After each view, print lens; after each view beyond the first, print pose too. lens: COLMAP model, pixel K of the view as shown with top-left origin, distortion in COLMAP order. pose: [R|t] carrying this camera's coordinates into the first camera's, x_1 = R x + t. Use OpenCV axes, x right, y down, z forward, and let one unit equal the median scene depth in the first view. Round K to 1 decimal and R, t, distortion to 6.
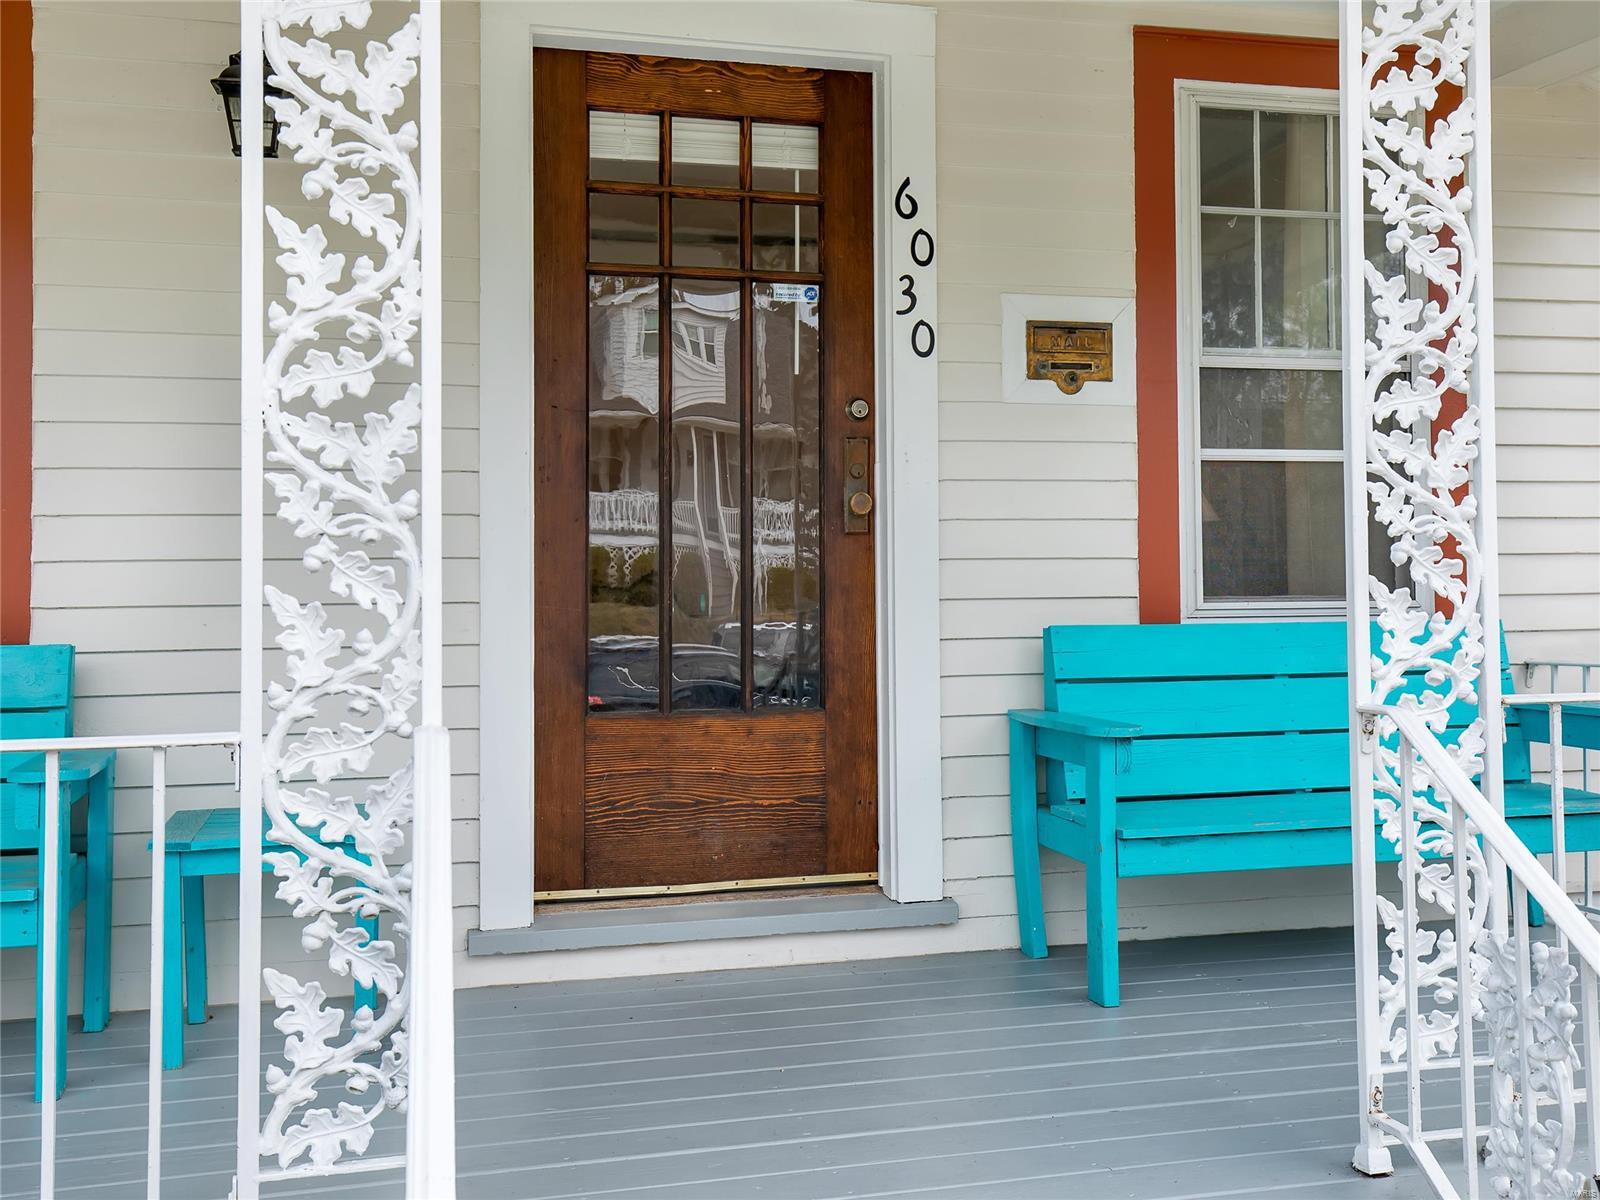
lens RADIAL K [[1501.2, 0, 766.3], [0, 1501.2, 552.0], [0, 0, 1]] dist [0.020203, 0.000000]
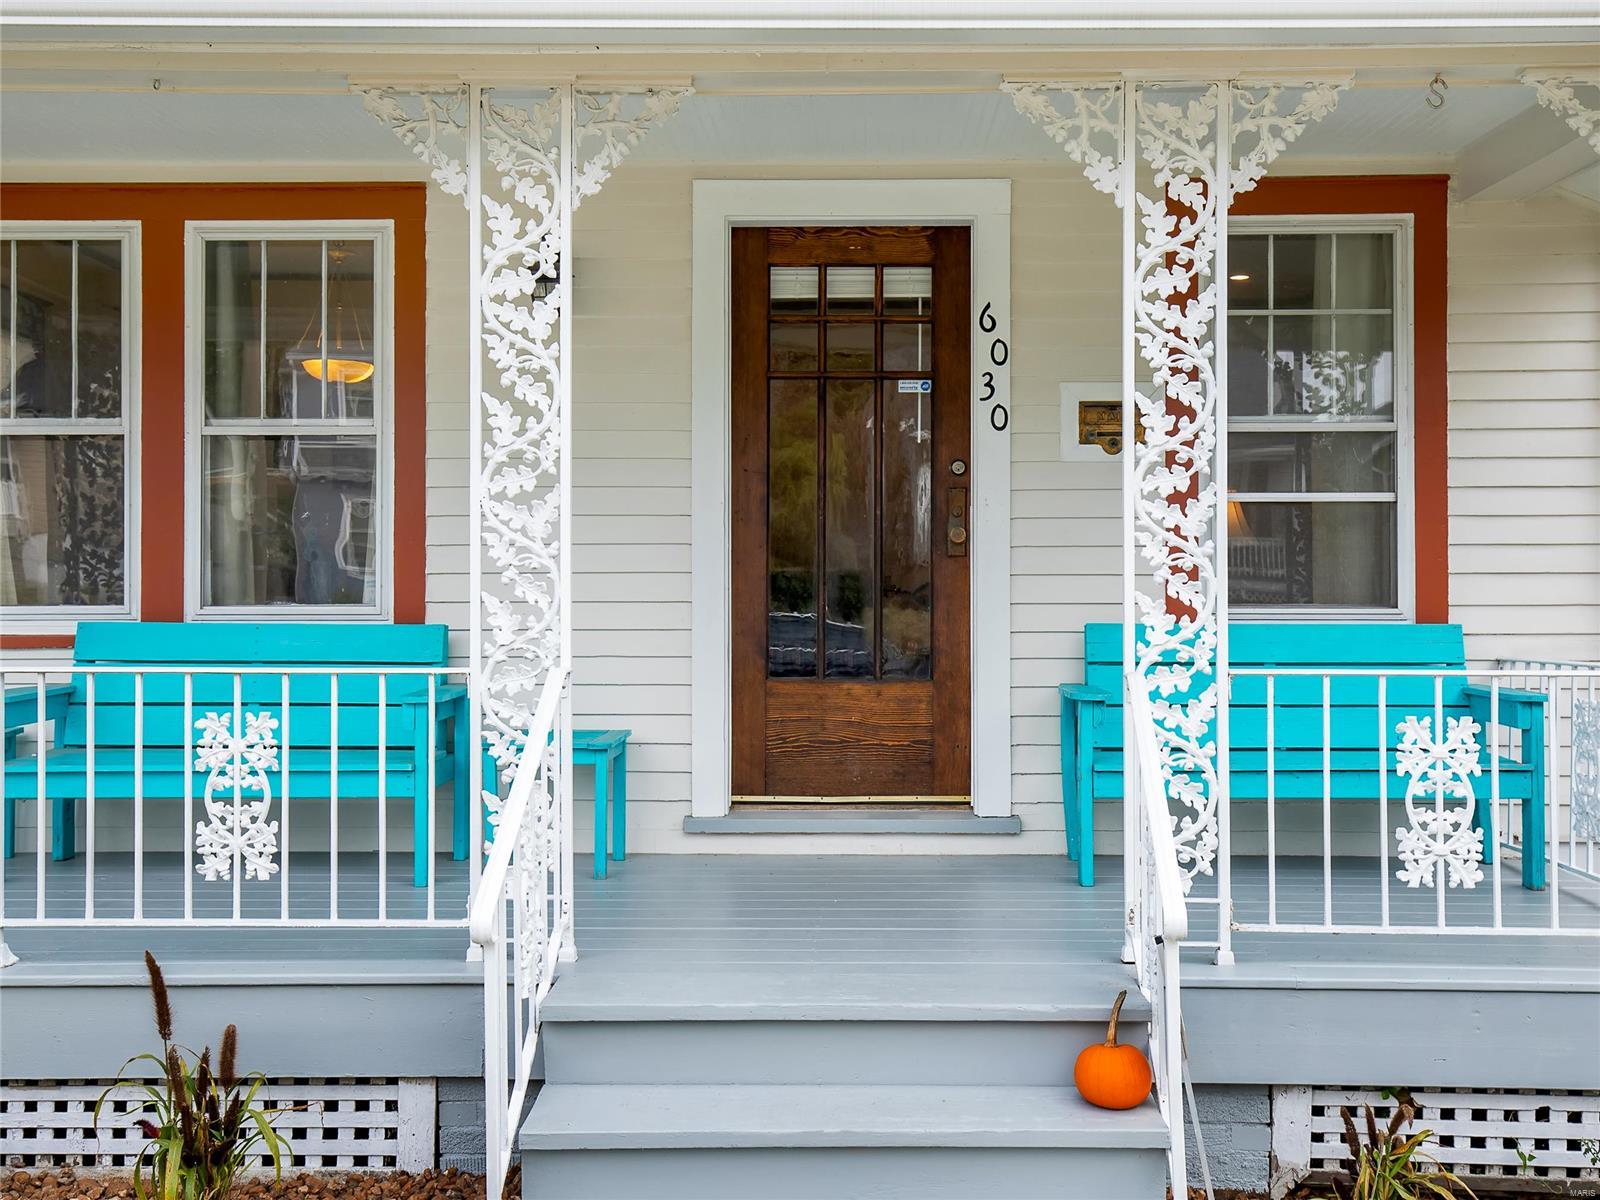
lens RADIAL K [[1425.3, 0, 801.8], [0, 1425.3, 598.8], [0, 0, 1]] dist [-0.010481, 0.005655]
pose [[0.962266, 0.011318, -0.271874, 0.292330], [-0.002890, 0.999503, 0.031380, -0.014246], [0.272094, -0.029411, 0.961821, -0.335363]]
